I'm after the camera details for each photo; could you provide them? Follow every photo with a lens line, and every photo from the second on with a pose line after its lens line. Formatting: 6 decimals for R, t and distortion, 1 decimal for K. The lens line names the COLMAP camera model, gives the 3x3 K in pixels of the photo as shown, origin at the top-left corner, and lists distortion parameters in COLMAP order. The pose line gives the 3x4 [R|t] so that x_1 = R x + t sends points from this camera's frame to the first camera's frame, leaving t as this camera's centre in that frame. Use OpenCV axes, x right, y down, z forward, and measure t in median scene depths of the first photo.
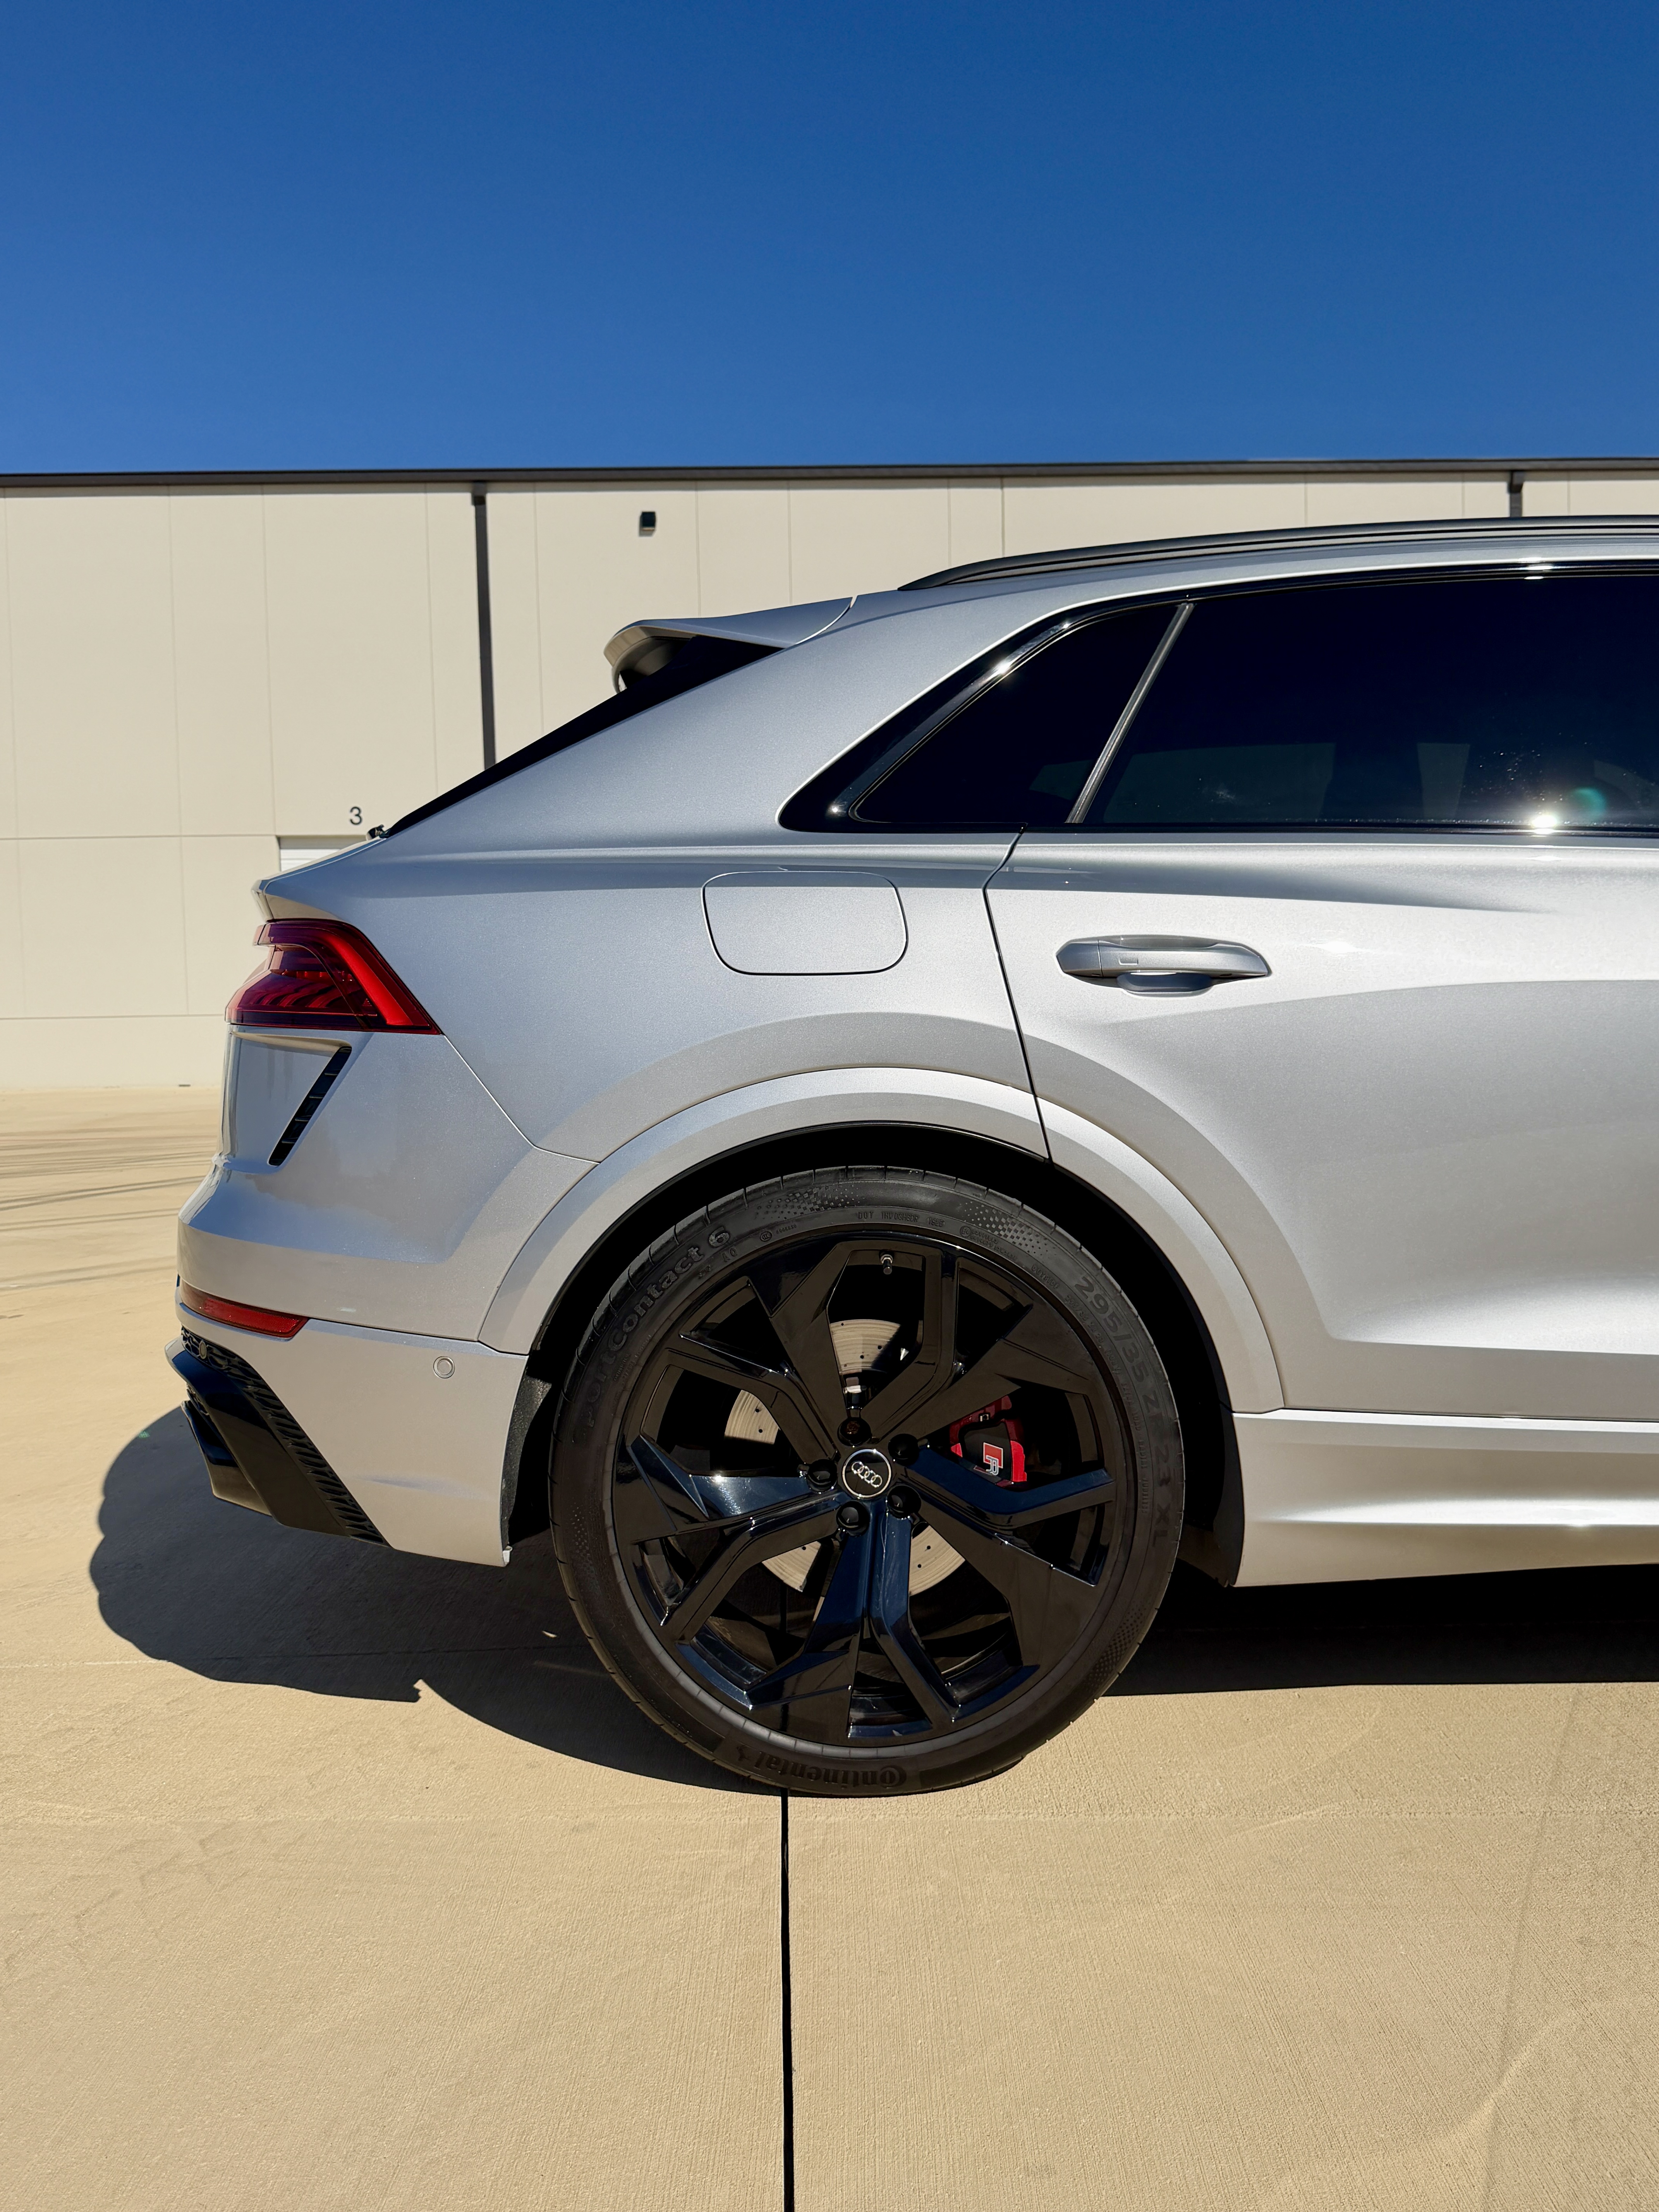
lens RADIAL K [[1675.9, 0, 813.8], [0, 1675.9, 1109.0], [0, 0, 1]] dist [0.096980, -0.153851]
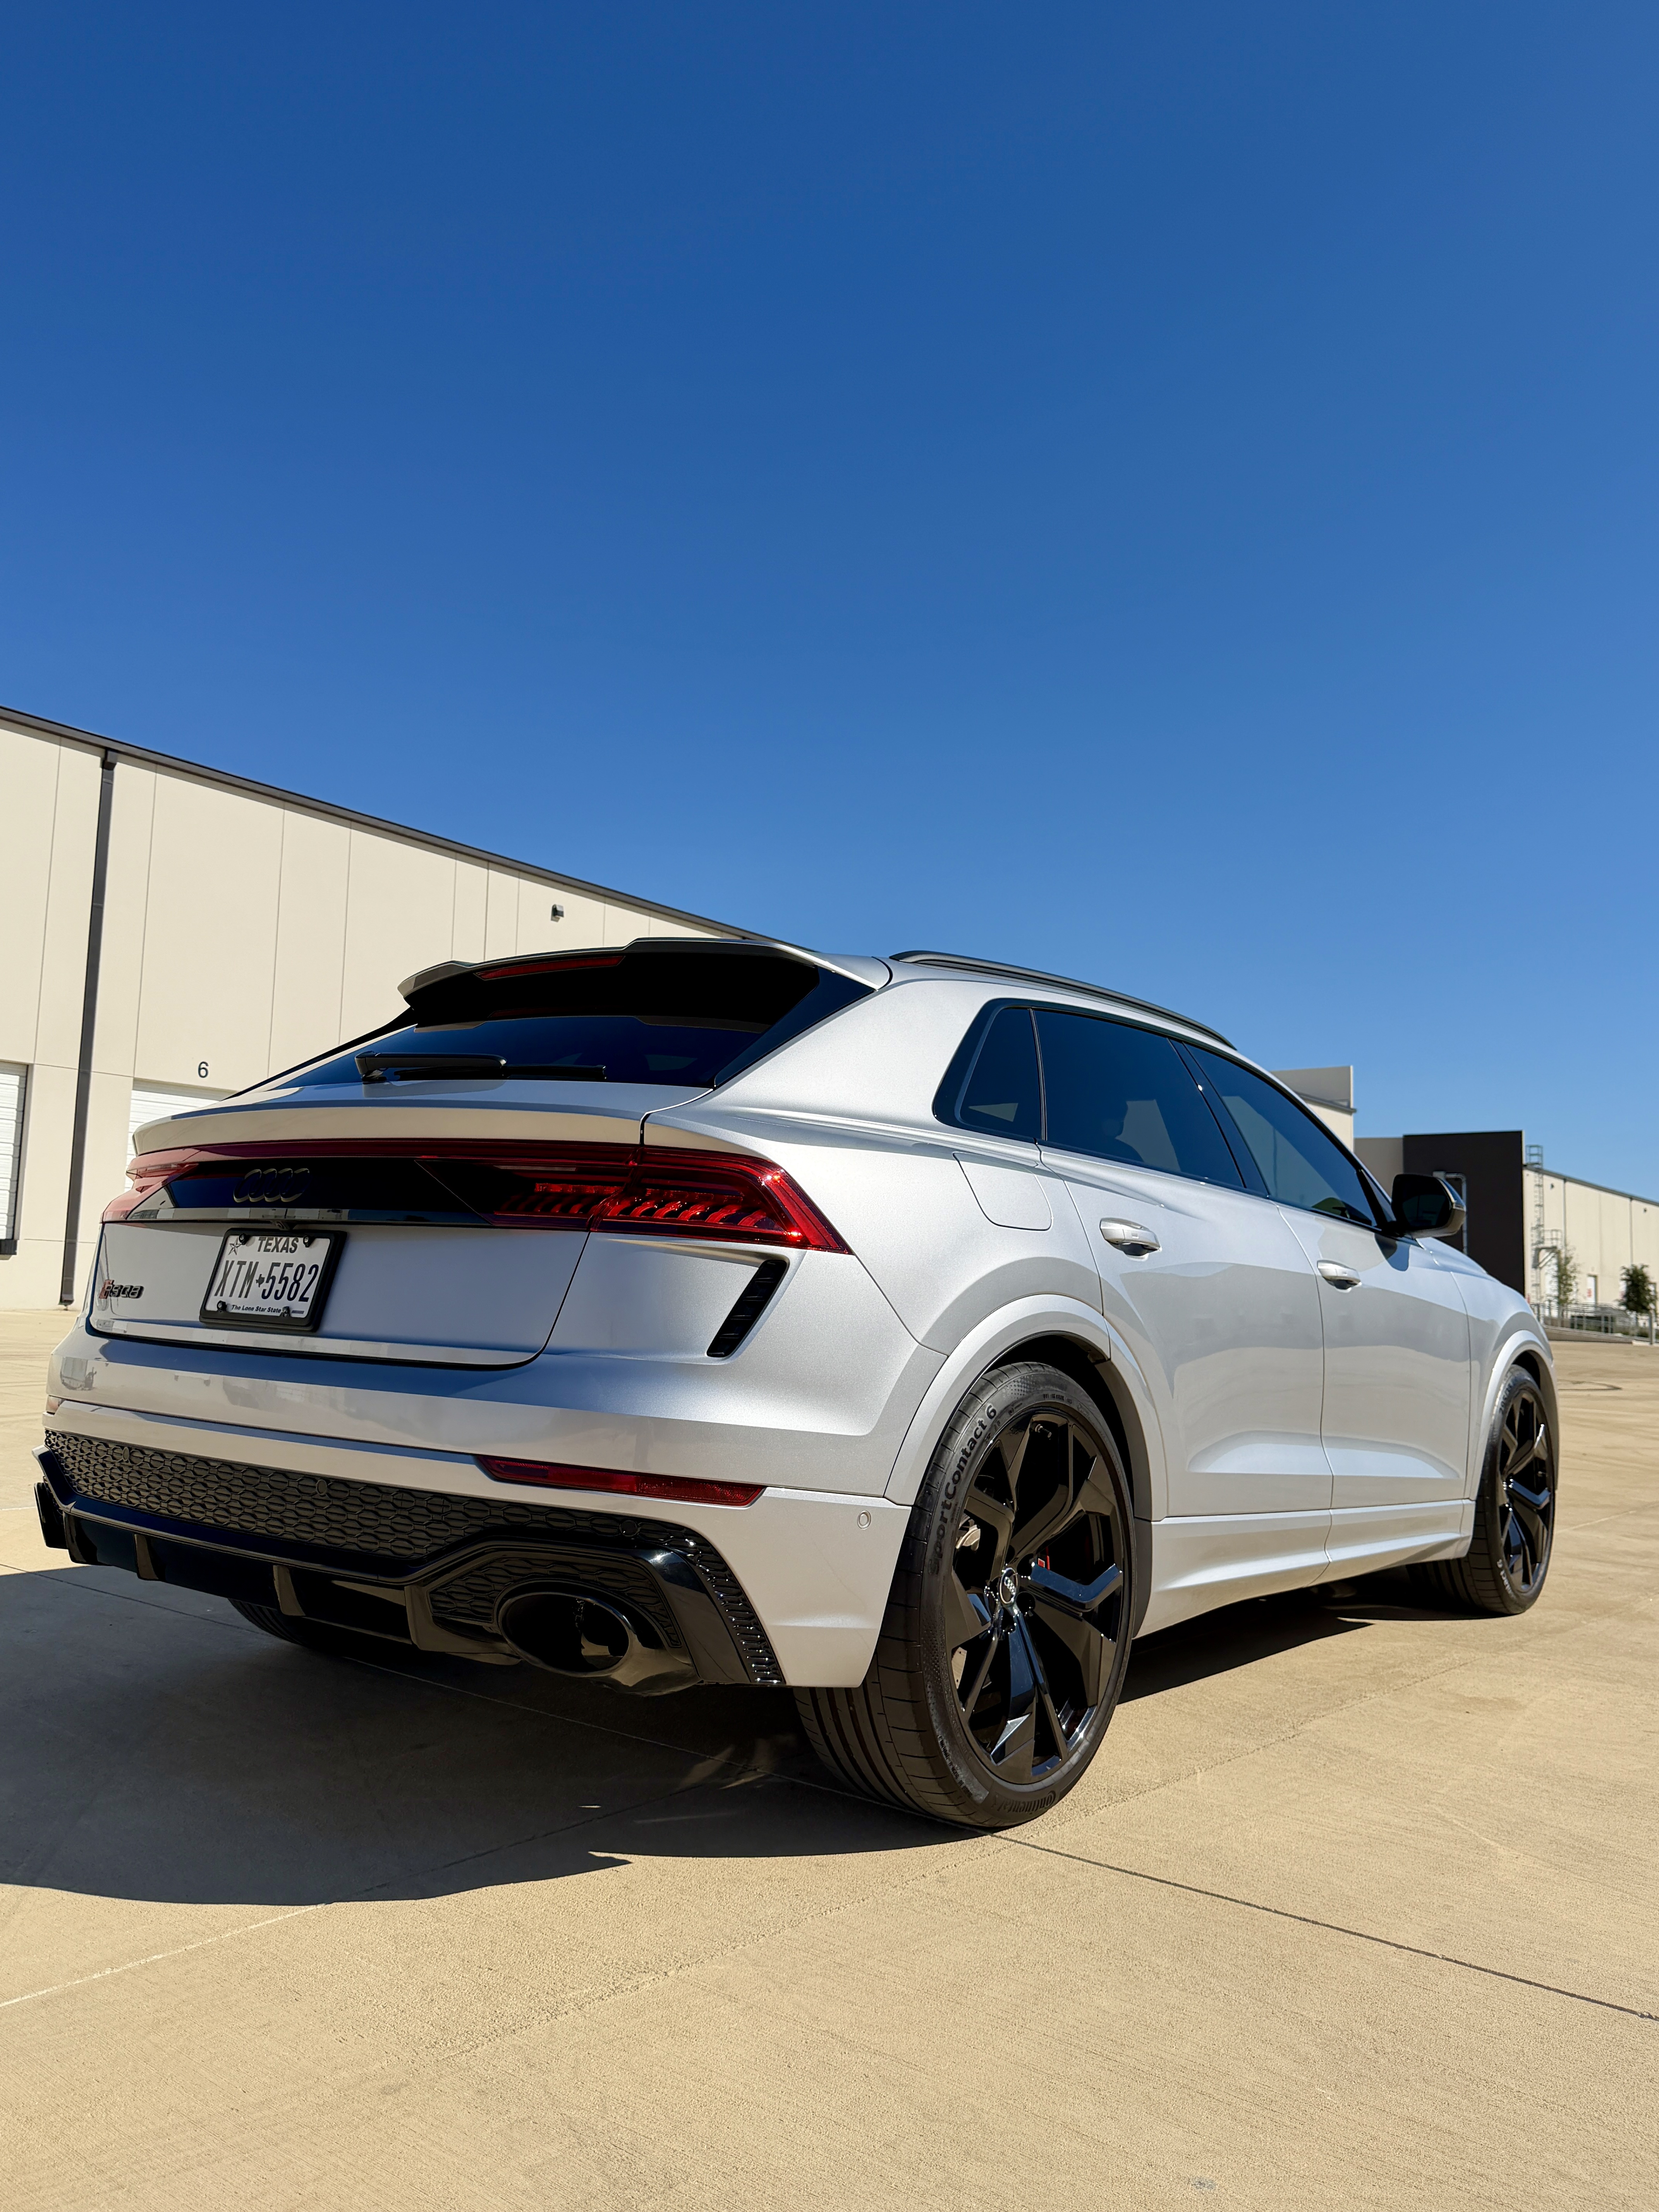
lens RADIAL K [[1709.0, 0, 794.6], [0, 1709.0, 1096.1], [0, 0, 1]] dist [0.059138, -0.116013]
pose [[0.632501, 0.126418, 0.764174, -1.239022], [-0.007625, 0.987559, -0.157063, 0.040473], [-0.774522, 0.093516, 0.625596, 0.206006]]
